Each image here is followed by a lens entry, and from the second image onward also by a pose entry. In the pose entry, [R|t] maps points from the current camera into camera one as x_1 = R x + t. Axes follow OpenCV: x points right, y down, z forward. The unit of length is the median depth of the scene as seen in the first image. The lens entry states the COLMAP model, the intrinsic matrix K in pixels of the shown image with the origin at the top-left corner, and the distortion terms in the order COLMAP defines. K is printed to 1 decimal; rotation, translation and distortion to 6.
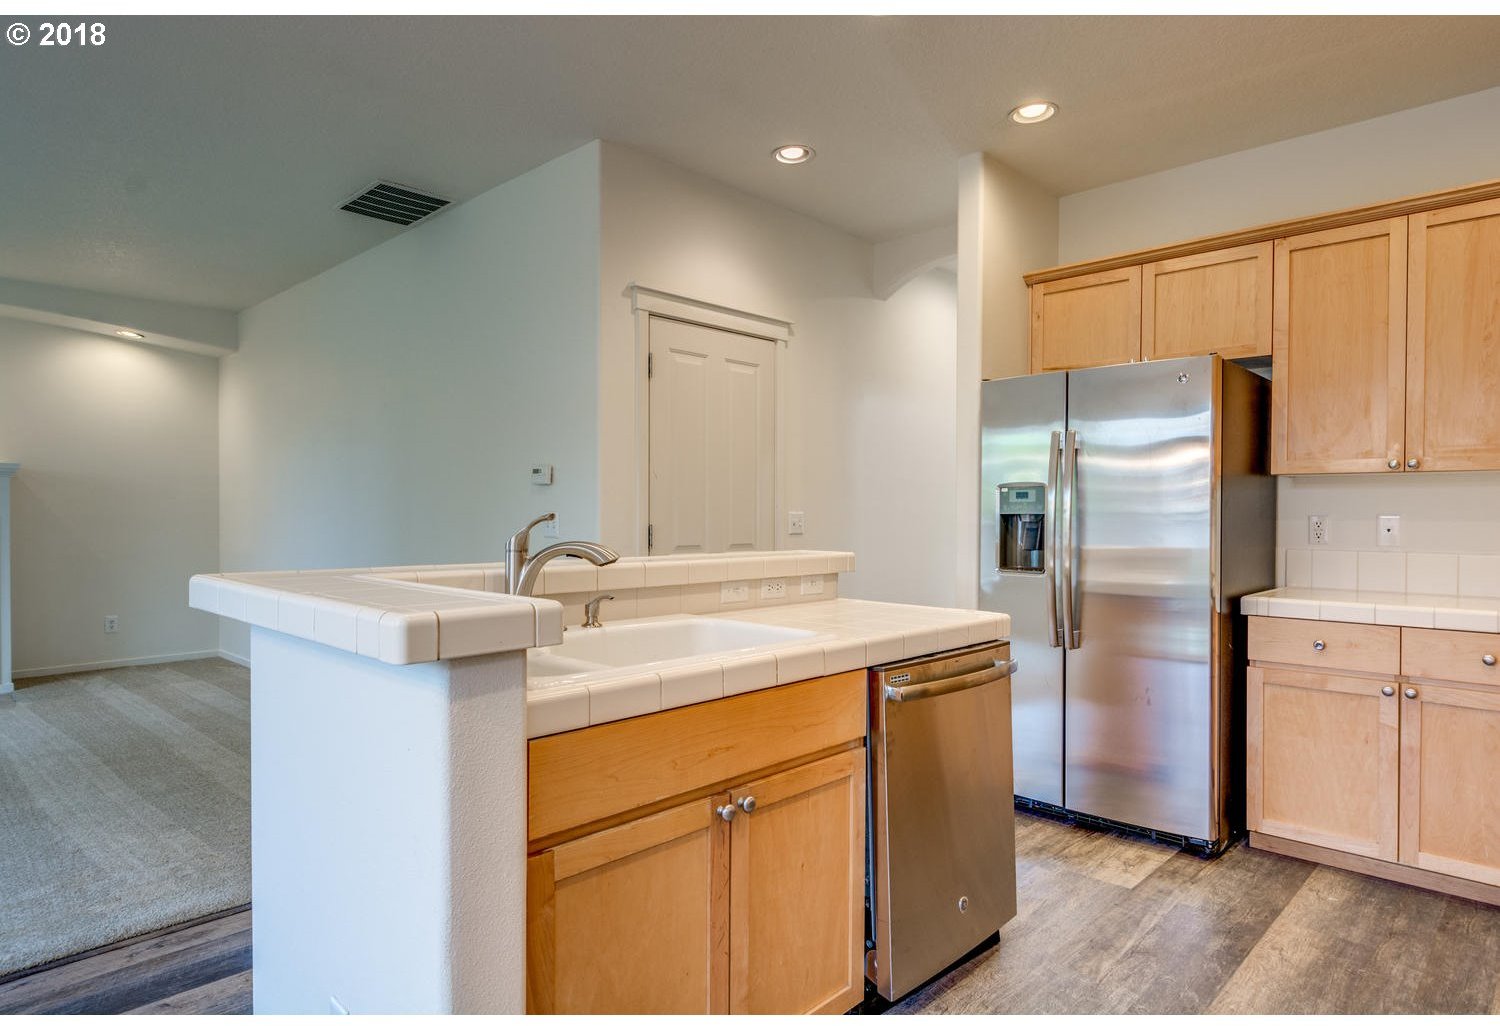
lens RADIAL K [[867.9, 0, 755.2], [0, 867.9, 520.4], [0, 0, 1]] dist [0.020340, -0.015555]
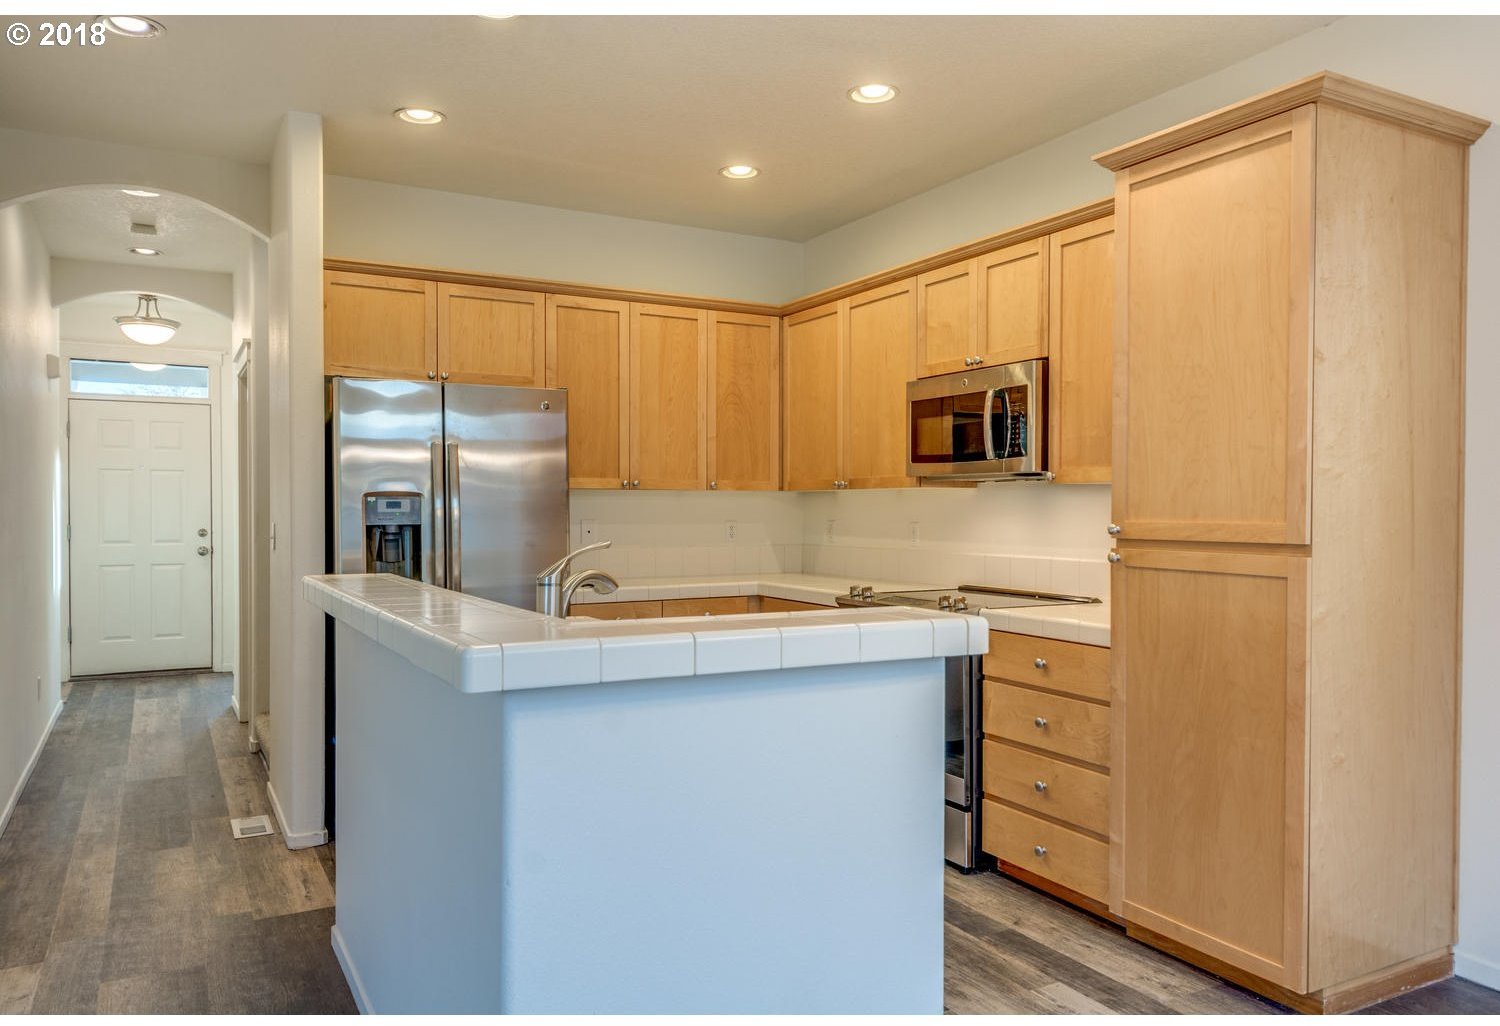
lens RADIAL K [[1079.9, 0, 750.0], [0, 1079.9, 513.0], [0, 0, 1]] dist [0.063491, 0.000529]
pose [[0.302662, -0.010033, 0.953045, -0.782965], [0.009061, 0.999930, 0.007649, -0.027996], [-0.953055, 0.006321, 0.302731, 0.291961]]
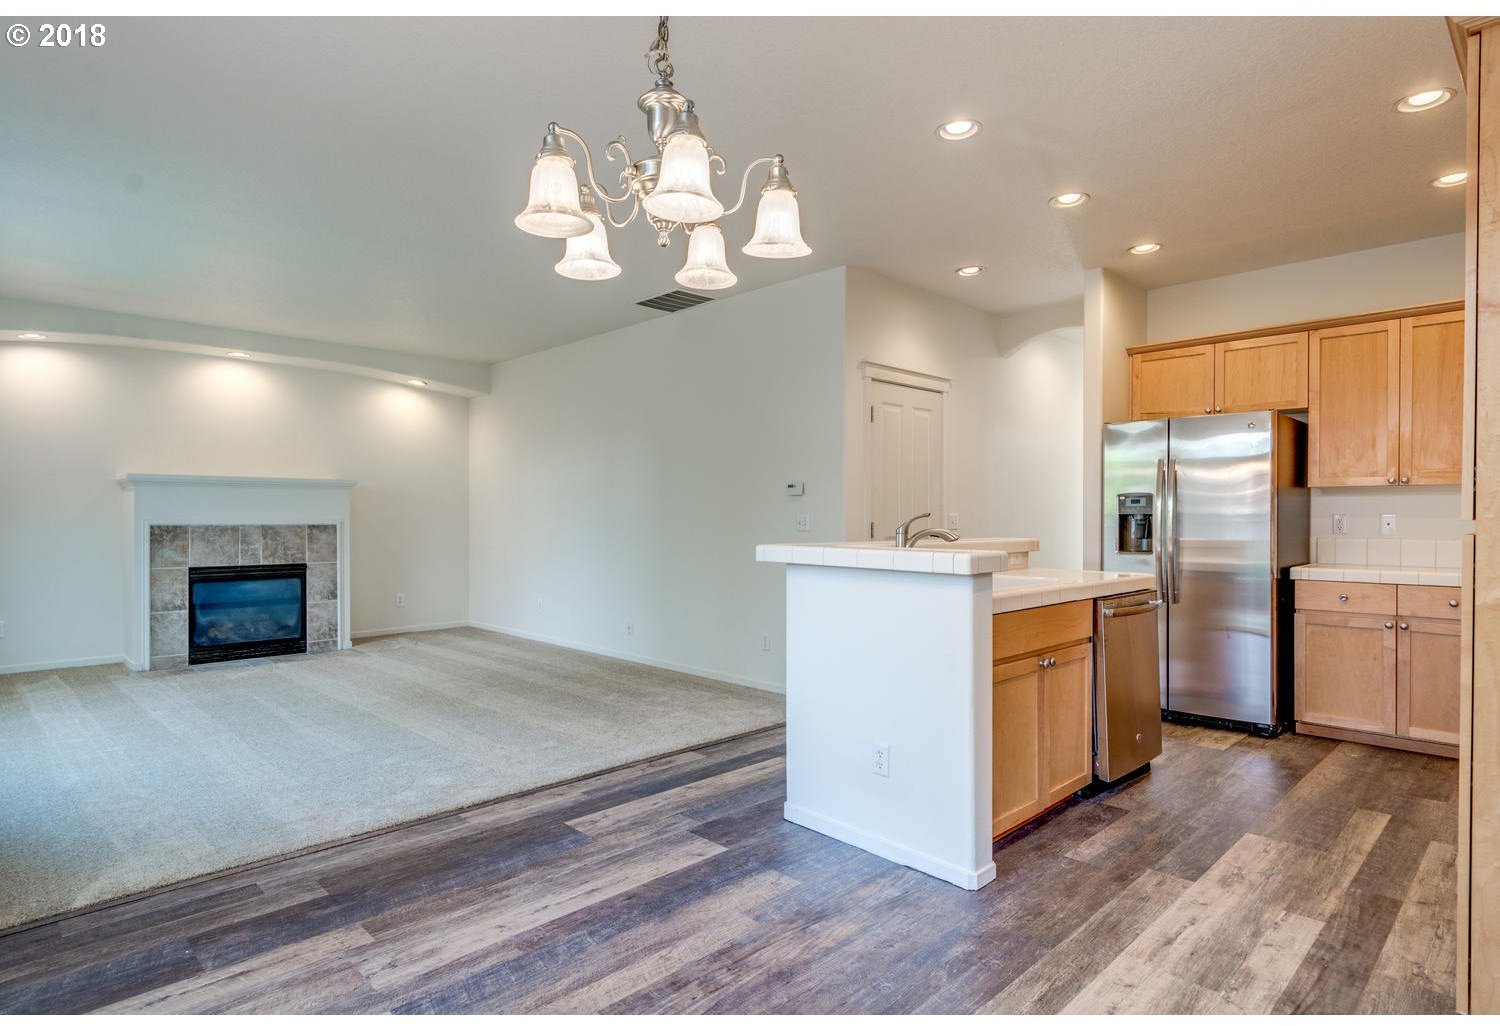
lens RADIAL K [[802.4, 0, 756.8], [0, 802.4, 520.2], [0, 0, 1]] dist [0.018203, -0.014614]
pose [[0.999396, -0.002620, -0.034639, -0.321101], [0.002452, 0.999985, -0.004898, 0.008922], [0.034652, 0.004810, 0.999388, -0.436402]]
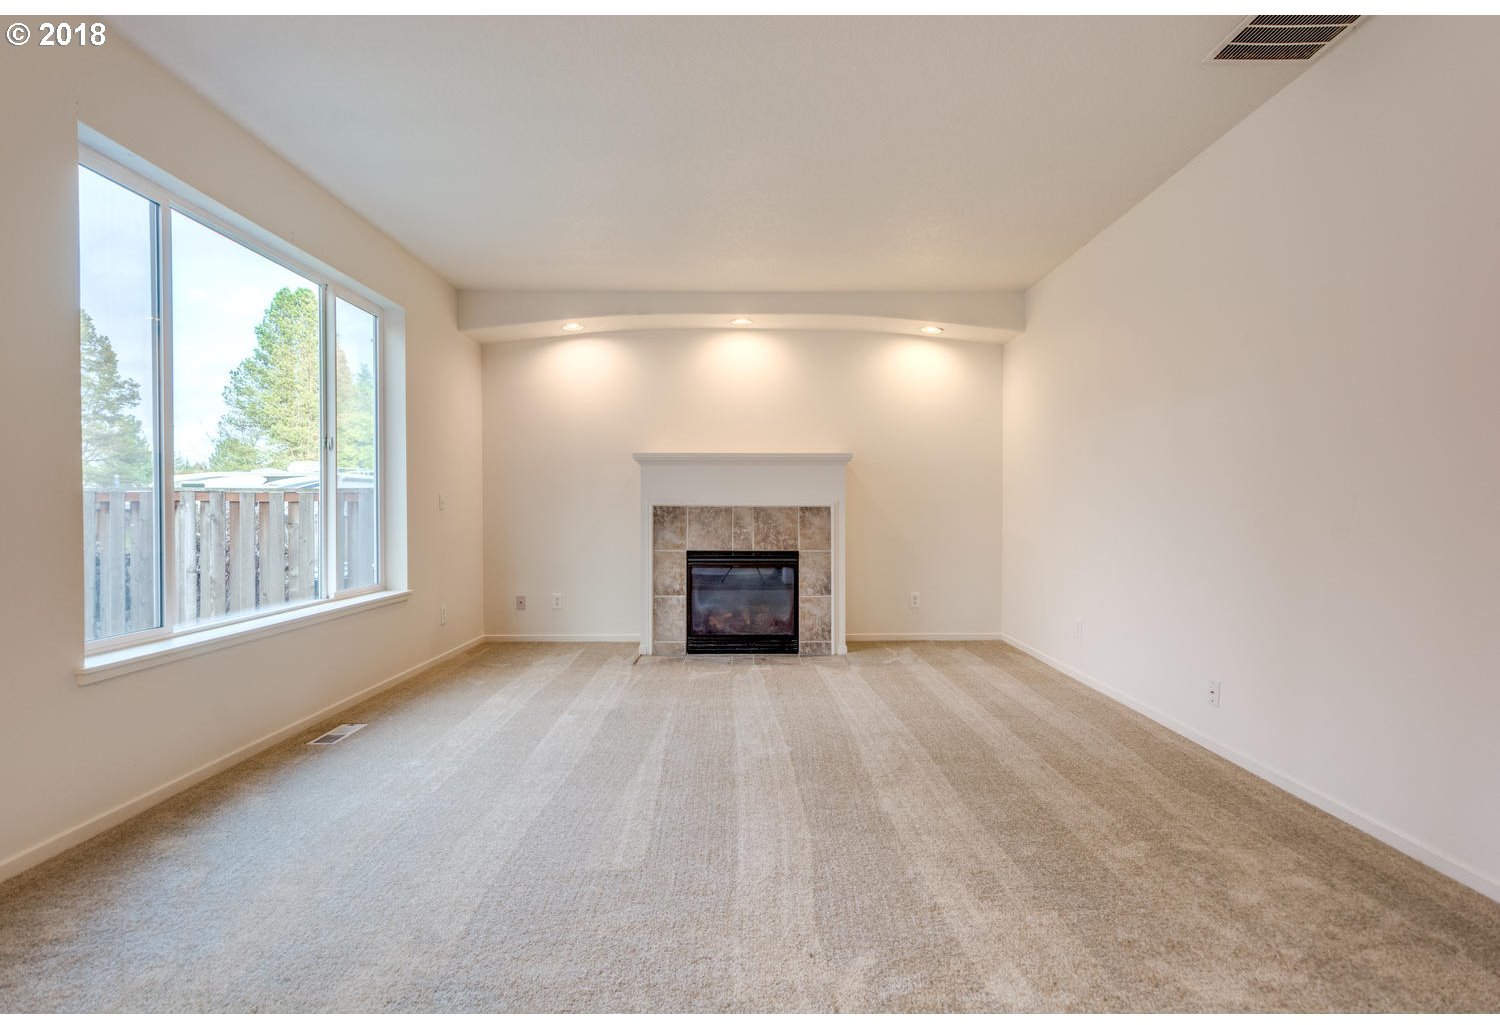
lens RADIAL K [[776.2, 0, 750.0], [0, 776.2, 512.5], [0, 0, 1]] dist [0.001721, -0.001501]
pose [[0.688166, 0.001453, -0.725552, -0.375524], [-0.005429, 0.999980, -0.003146, 0.028715], [0.725533, 0.006104, 0.688161, 0.390166]]
